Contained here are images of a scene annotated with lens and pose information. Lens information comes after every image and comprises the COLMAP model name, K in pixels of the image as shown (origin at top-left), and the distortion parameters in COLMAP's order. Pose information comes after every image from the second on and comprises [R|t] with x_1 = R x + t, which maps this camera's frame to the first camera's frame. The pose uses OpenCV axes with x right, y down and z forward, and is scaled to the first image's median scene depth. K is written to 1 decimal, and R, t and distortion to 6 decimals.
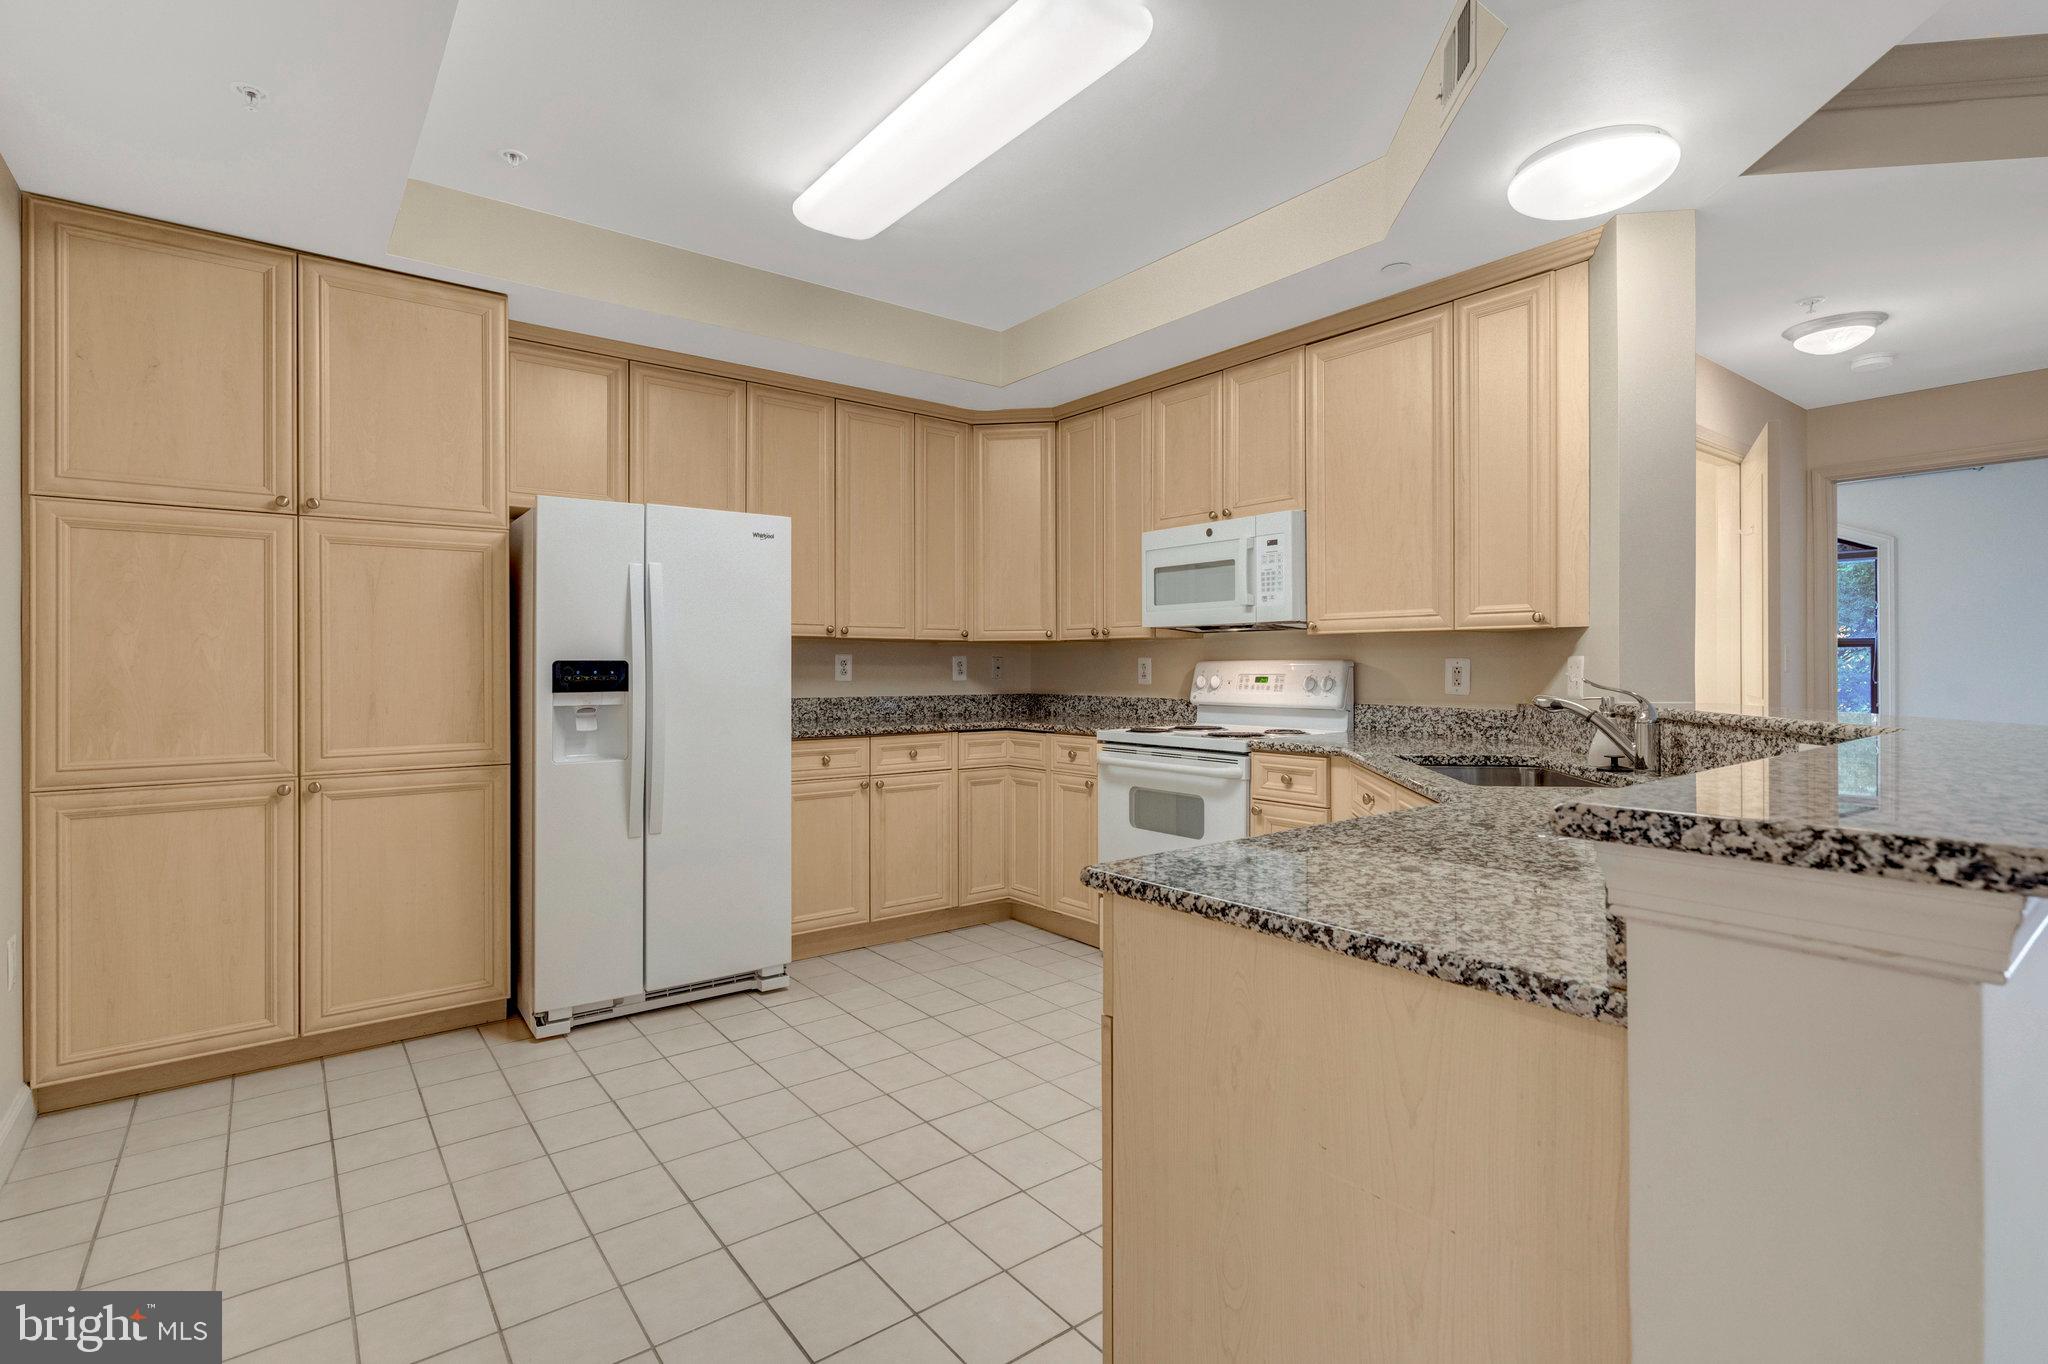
lens RADIAL K [[952.0, 0, 1026.9], [0, 952.0, 664.6], [0, 0, 1]] dist [-0.001896, -0.000283]
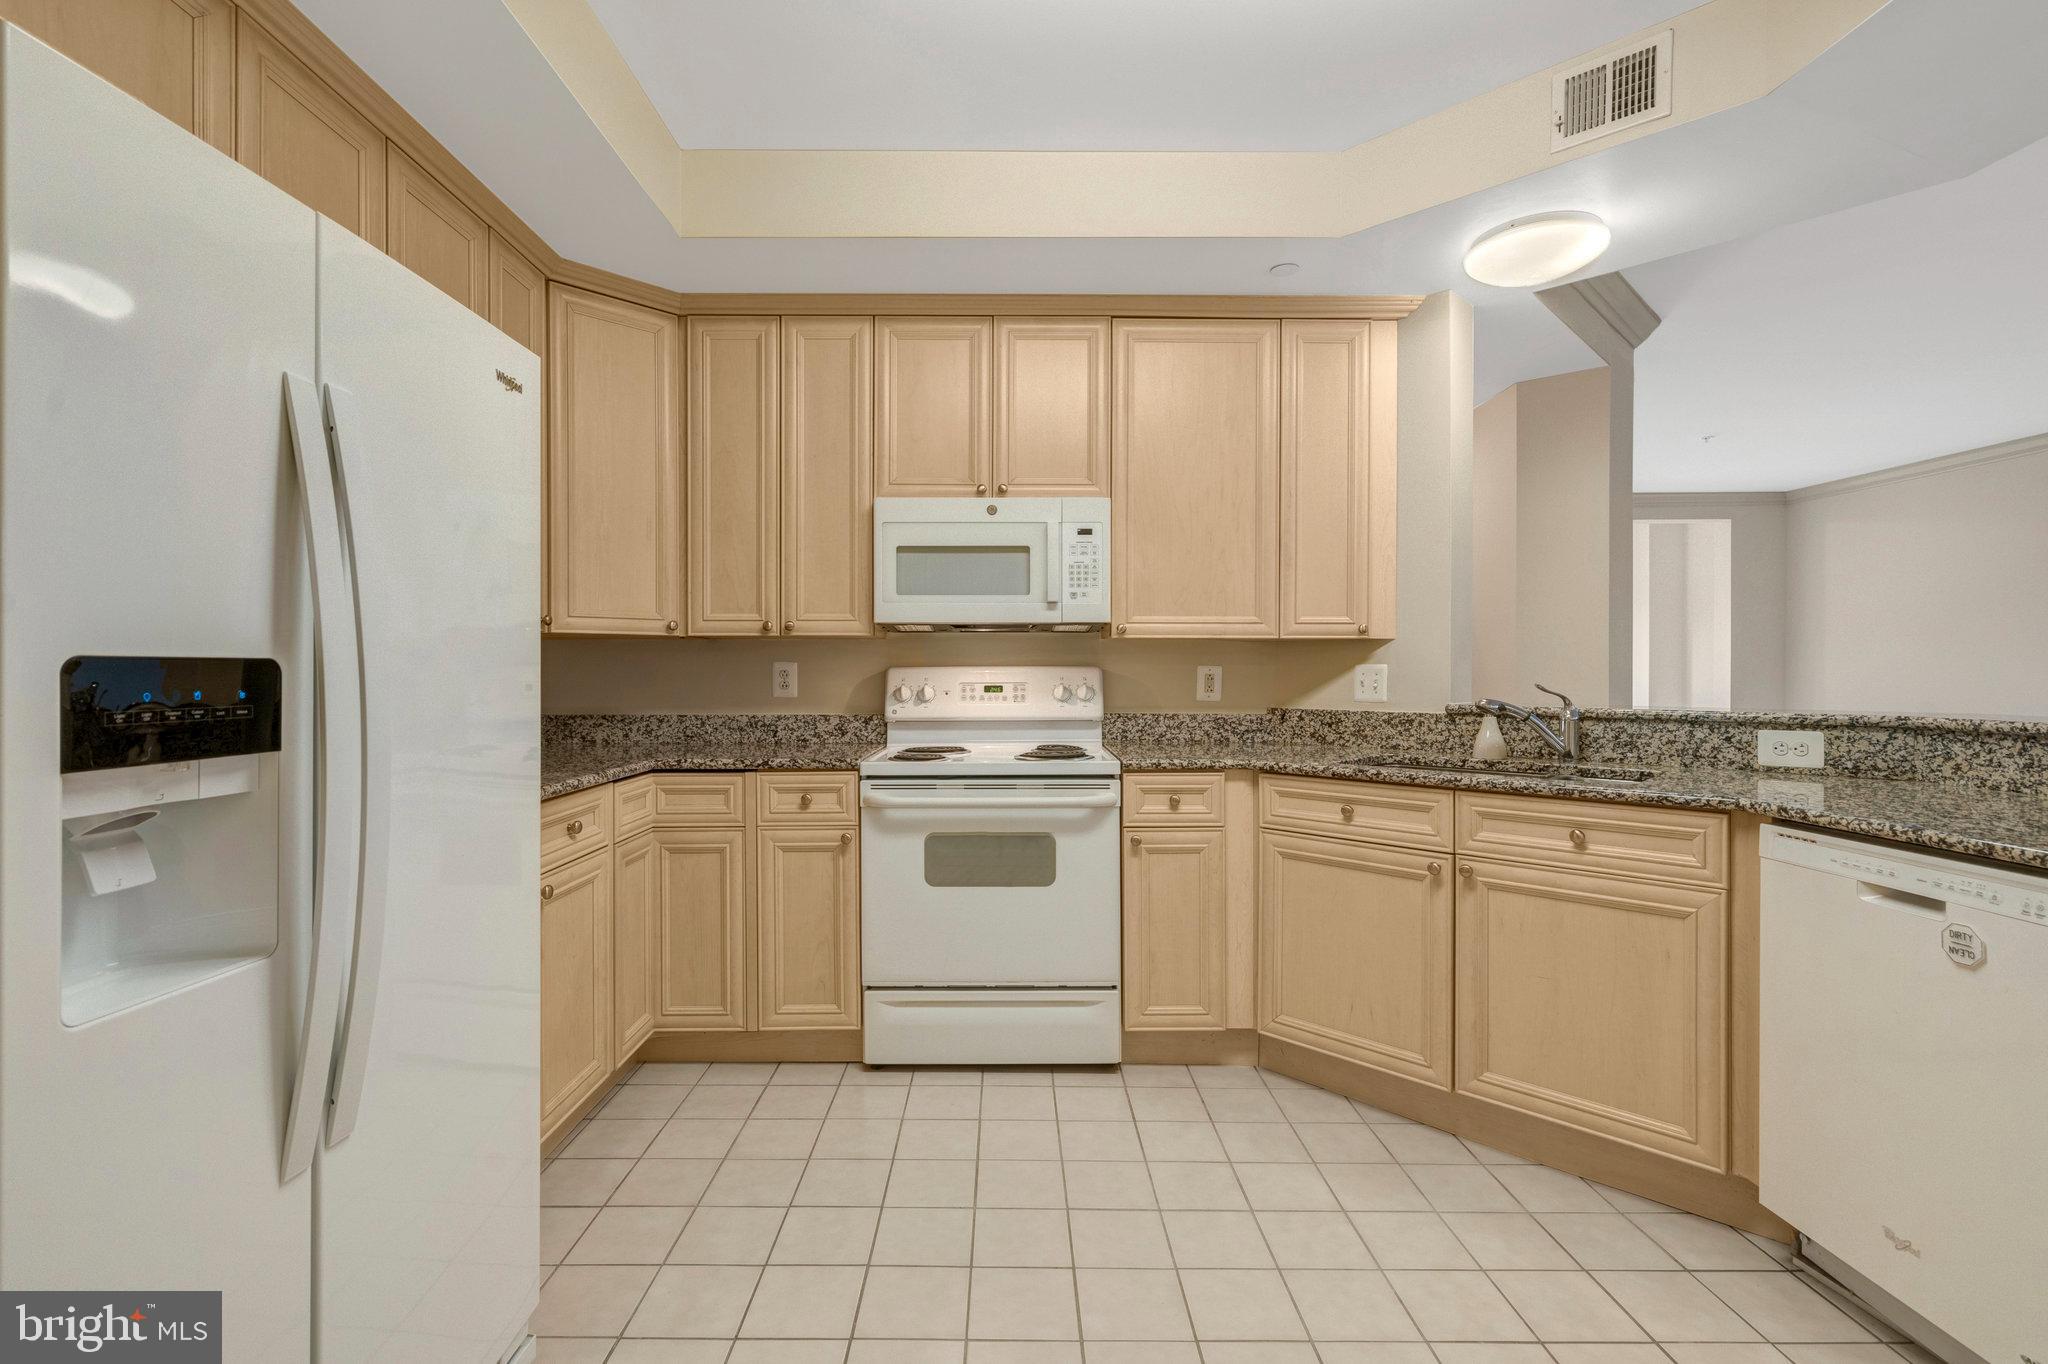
lens RADIAL K [[916.8, 0, 1000.9], [0, 916.8, 677.9], [0, 0, 1]] dist [-0.011871, -0.000061]
pose [[0.619979, -0.004080, 0.784608, -0.432286], [-0.000913, 0.999982, 0.005922, 0.000784], [-0.784618, -0.004388, 0.619964, 0.518497]]
